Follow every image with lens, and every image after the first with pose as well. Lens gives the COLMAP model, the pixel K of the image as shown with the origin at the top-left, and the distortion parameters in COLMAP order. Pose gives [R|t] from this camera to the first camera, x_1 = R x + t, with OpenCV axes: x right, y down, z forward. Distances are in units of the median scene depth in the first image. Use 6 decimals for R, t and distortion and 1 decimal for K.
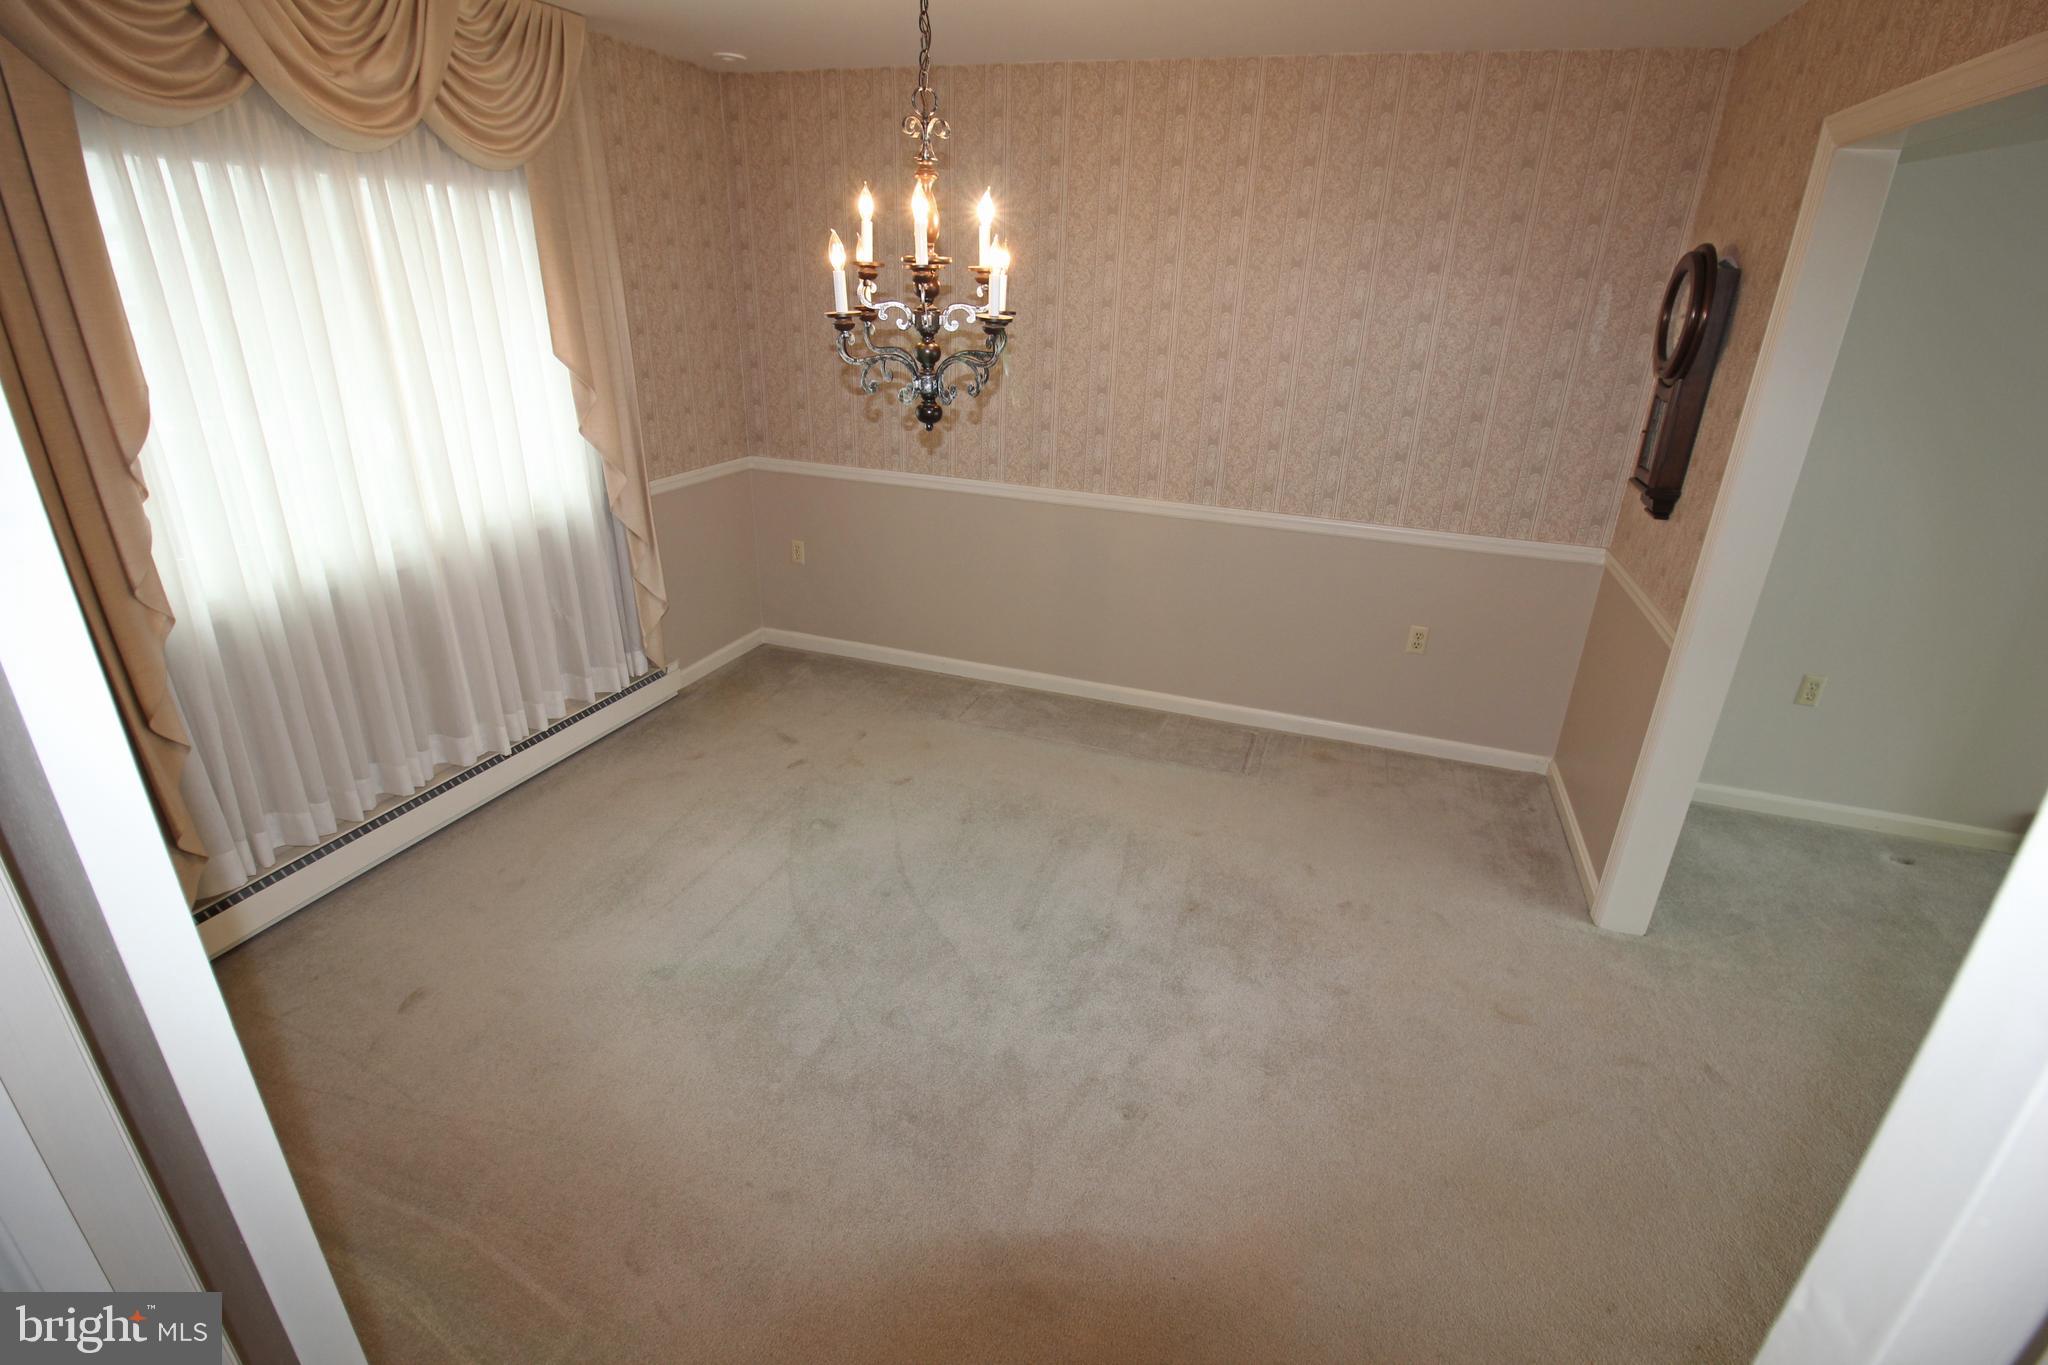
lens RADIAL K [[962.9, 0, 1024.7], [0, 962.9, 677.9], [0, 0, 1]] dist [-0.005961, -0.001416]
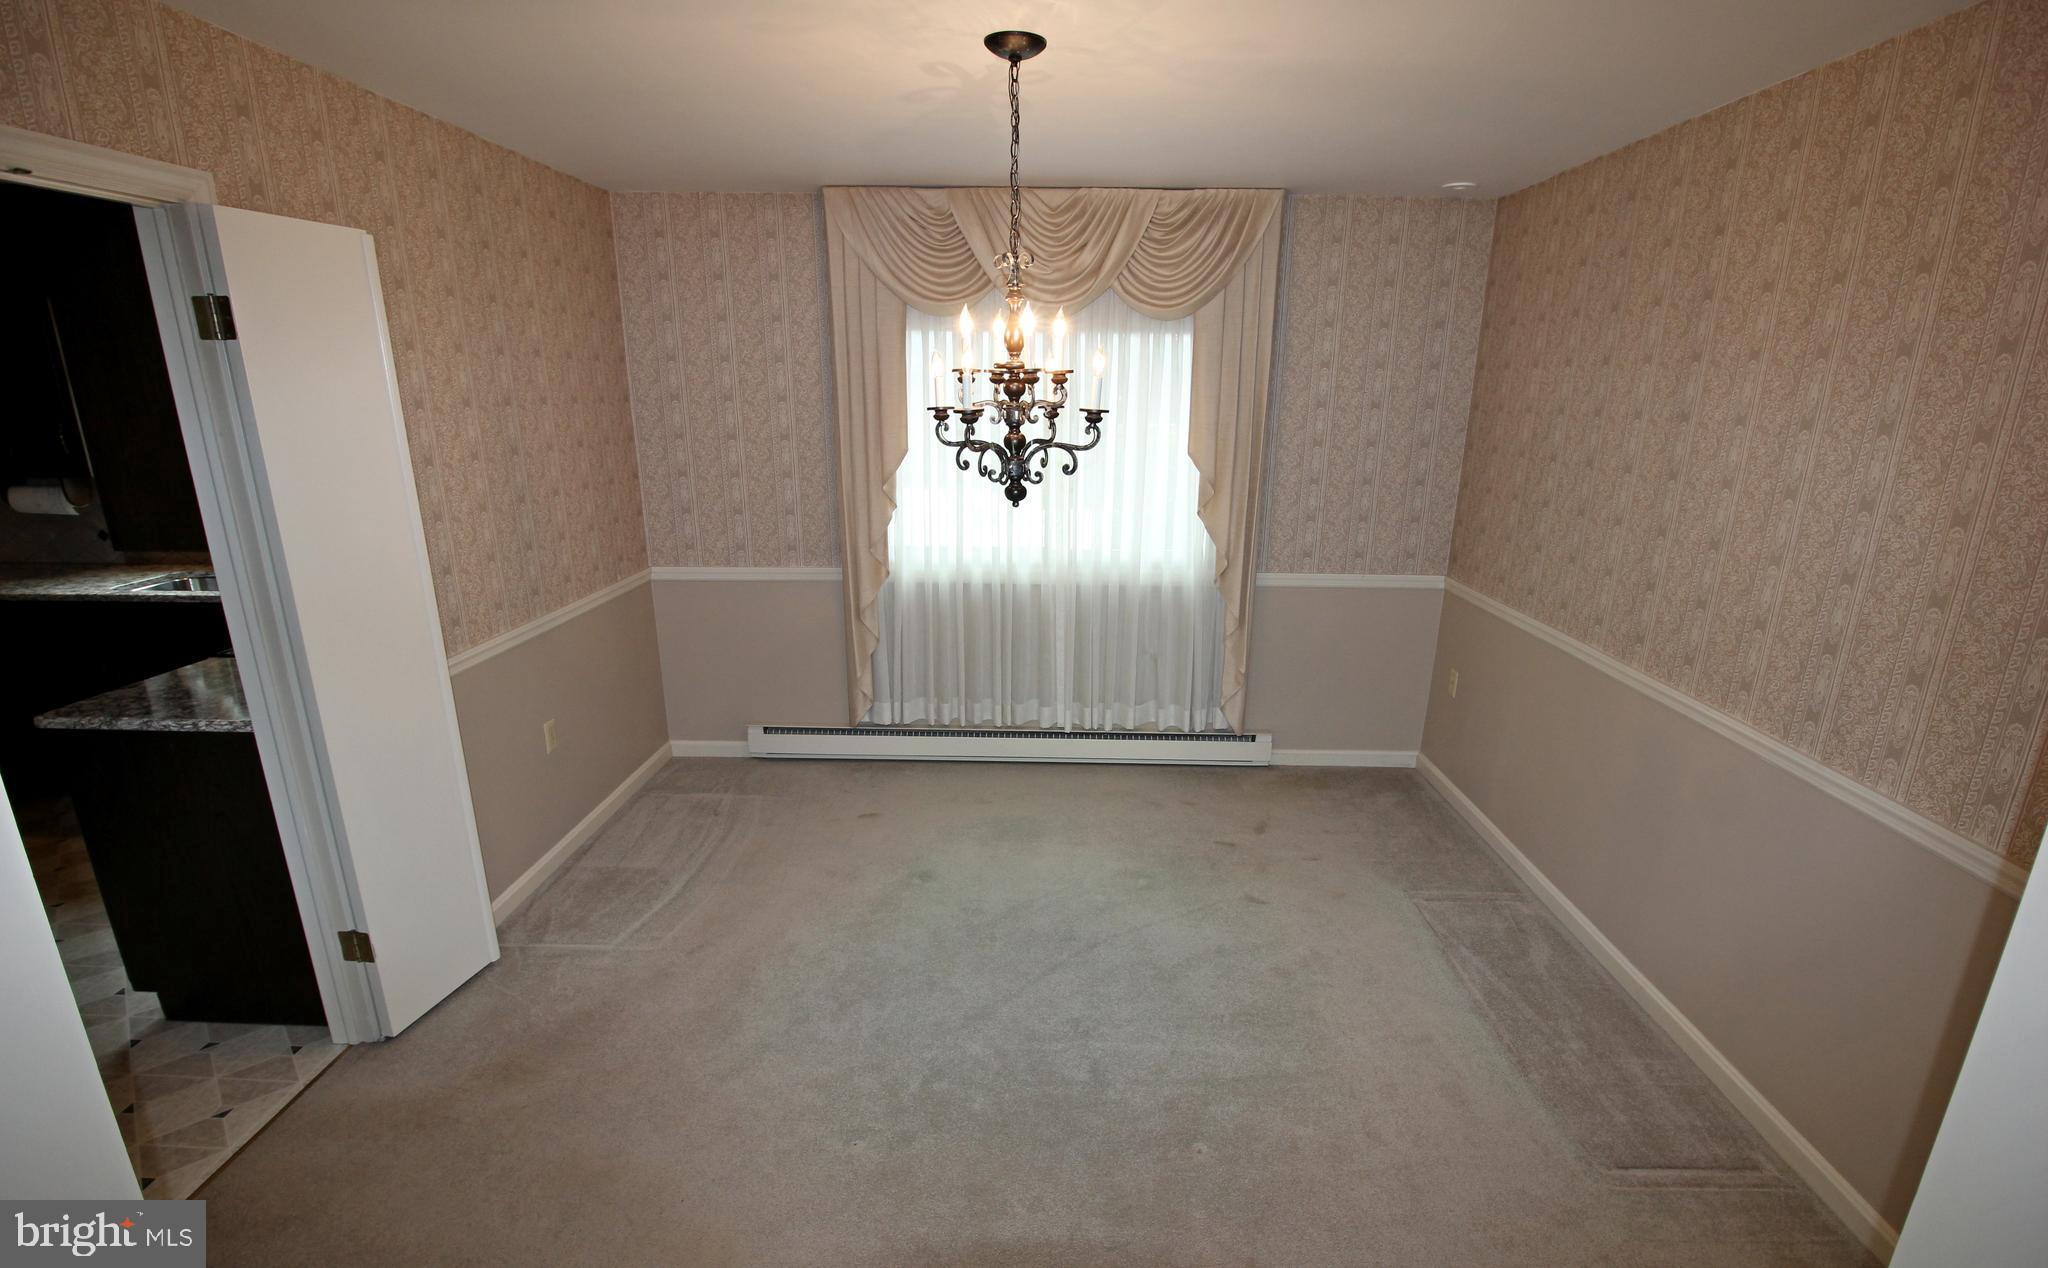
lens RADIAL K [[964.1, 0, 1030.5], [0, 964.1, 672.2], [0, 0, 1]] dist [-0.001921, -0.002095]
pose [[0.312419, 0.244132, -0.918038, 0.588040], [-0.368085, 0.922025, 0.119929, -0.125140], [0.875733, 0.300448, 0.377919, 0.362779]]
